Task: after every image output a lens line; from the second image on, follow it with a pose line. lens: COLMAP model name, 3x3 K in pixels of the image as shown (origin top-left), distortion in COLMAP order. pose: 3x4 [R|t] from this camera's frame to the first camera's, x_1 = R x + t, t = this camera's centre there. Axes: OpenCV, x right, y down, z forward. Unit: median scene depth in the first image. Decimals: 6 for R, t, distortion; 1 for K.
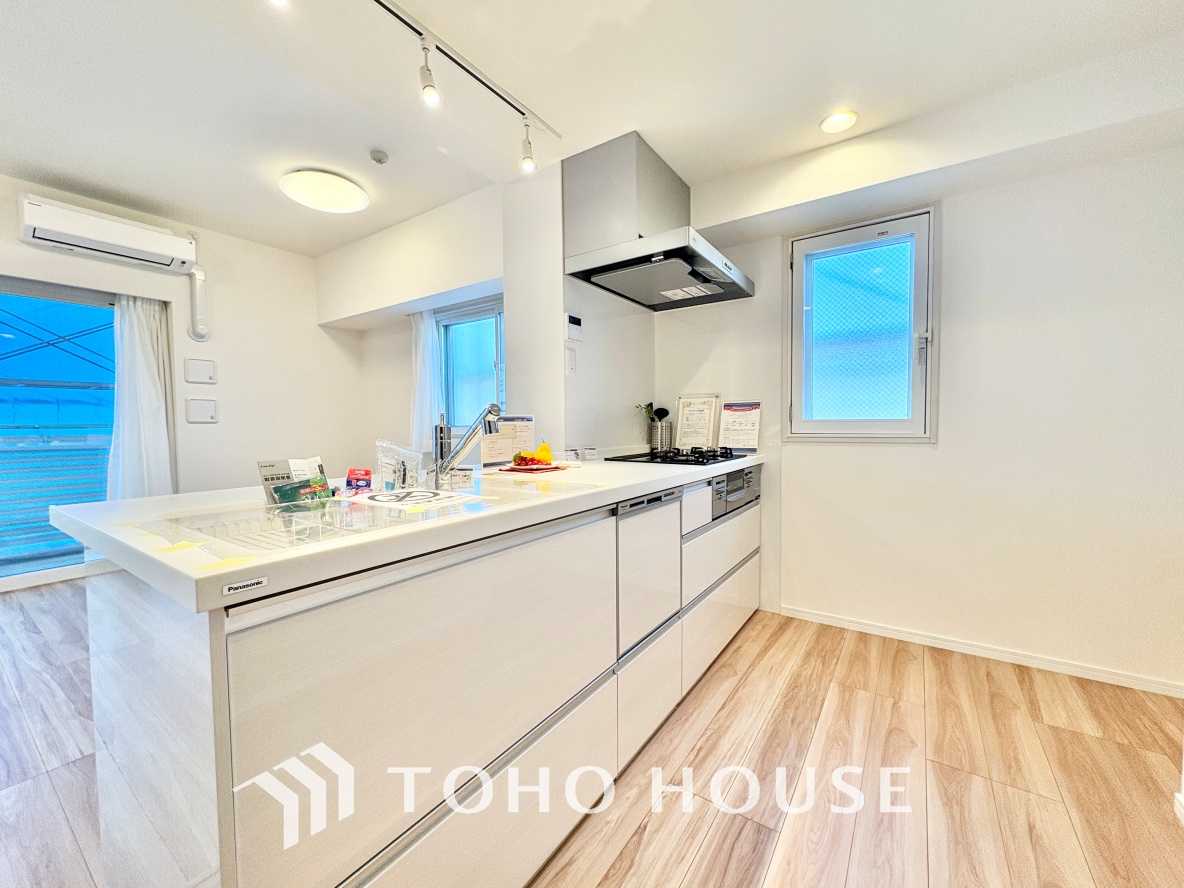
lens RADIAL K [[472.0, 0, 591.1], [0, 472.0, 443.1], [0, 0, 1]] dist [-0.000483, 0.000460]
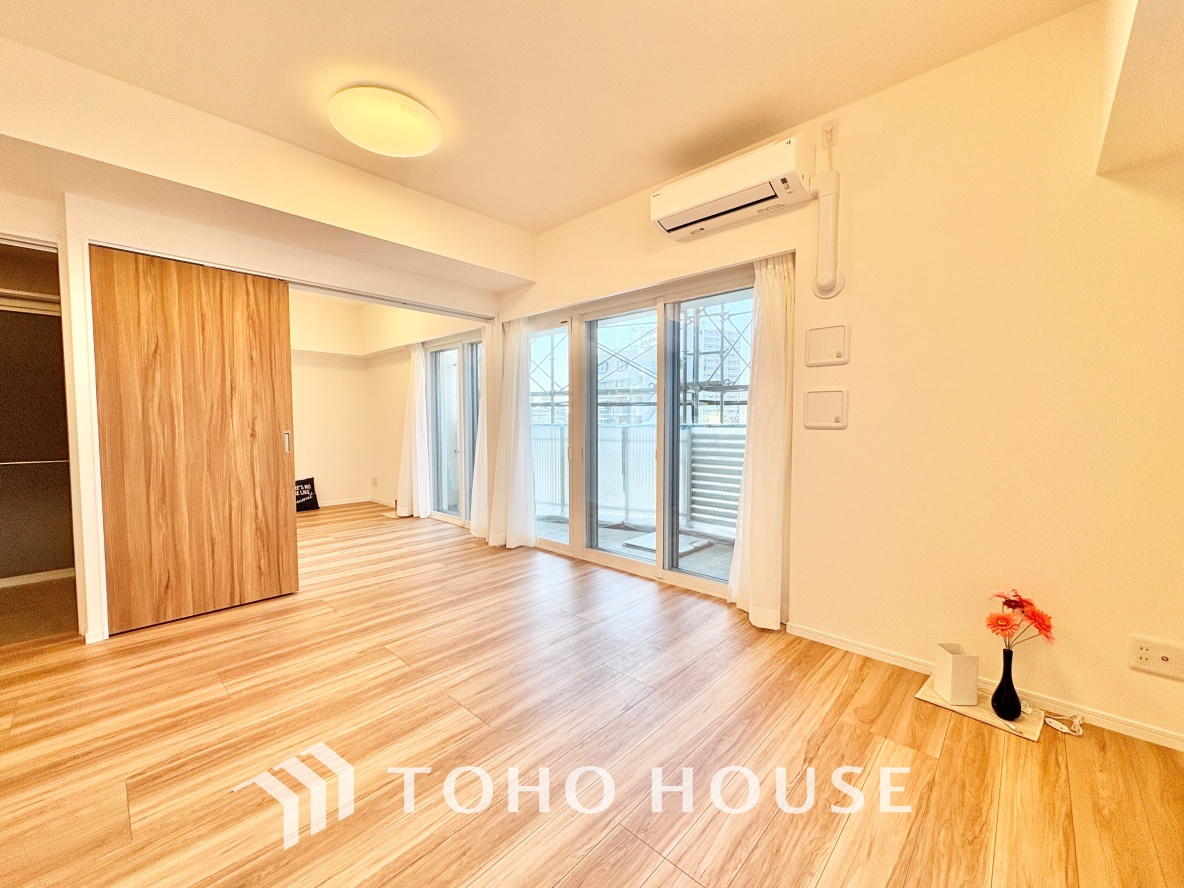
lens RADIAL K [[472.0, 0, 591.4], [0, 472.0, 443.9], [0, 0, 1]] dist [-0.000483, 0.000460]
pose [[-0.147650, 0.056854, -0.987404, -0.169051], [-0.035842, 0.997383, 0.062788, -0.055289], [0.988390, 0.044661, -0.145226, 0.853330]]
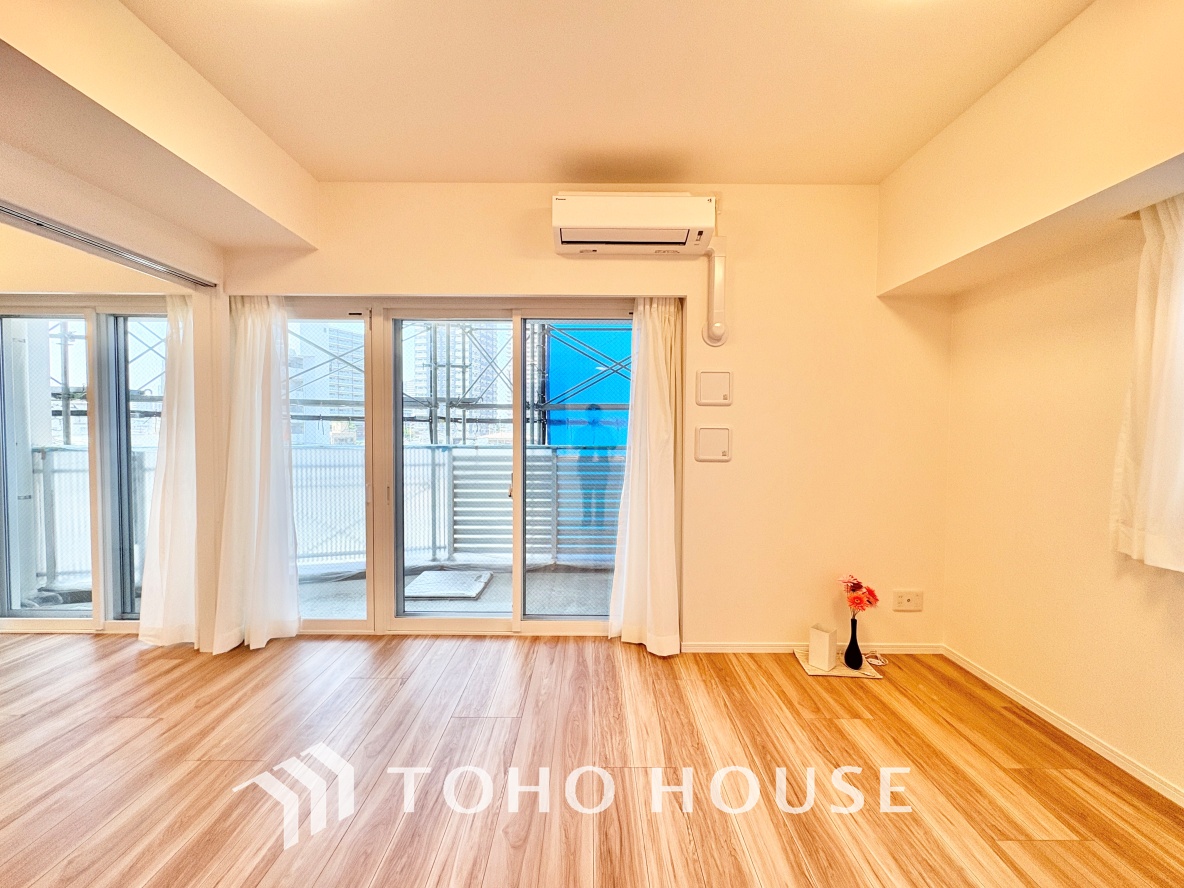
lens RADIAL K [[472.0, 0, 591.0], [0, 472.0, 444.3], [0, 0, 1]] dist [-0.000483, 0.000460]
pose [[0.569749, 0.037301, -0.820972, -0.377654], [-0.043941, 0.998923, 0.014891, -0.076862], [0.820643, 0.027590, 0.570774, 0.483922]]
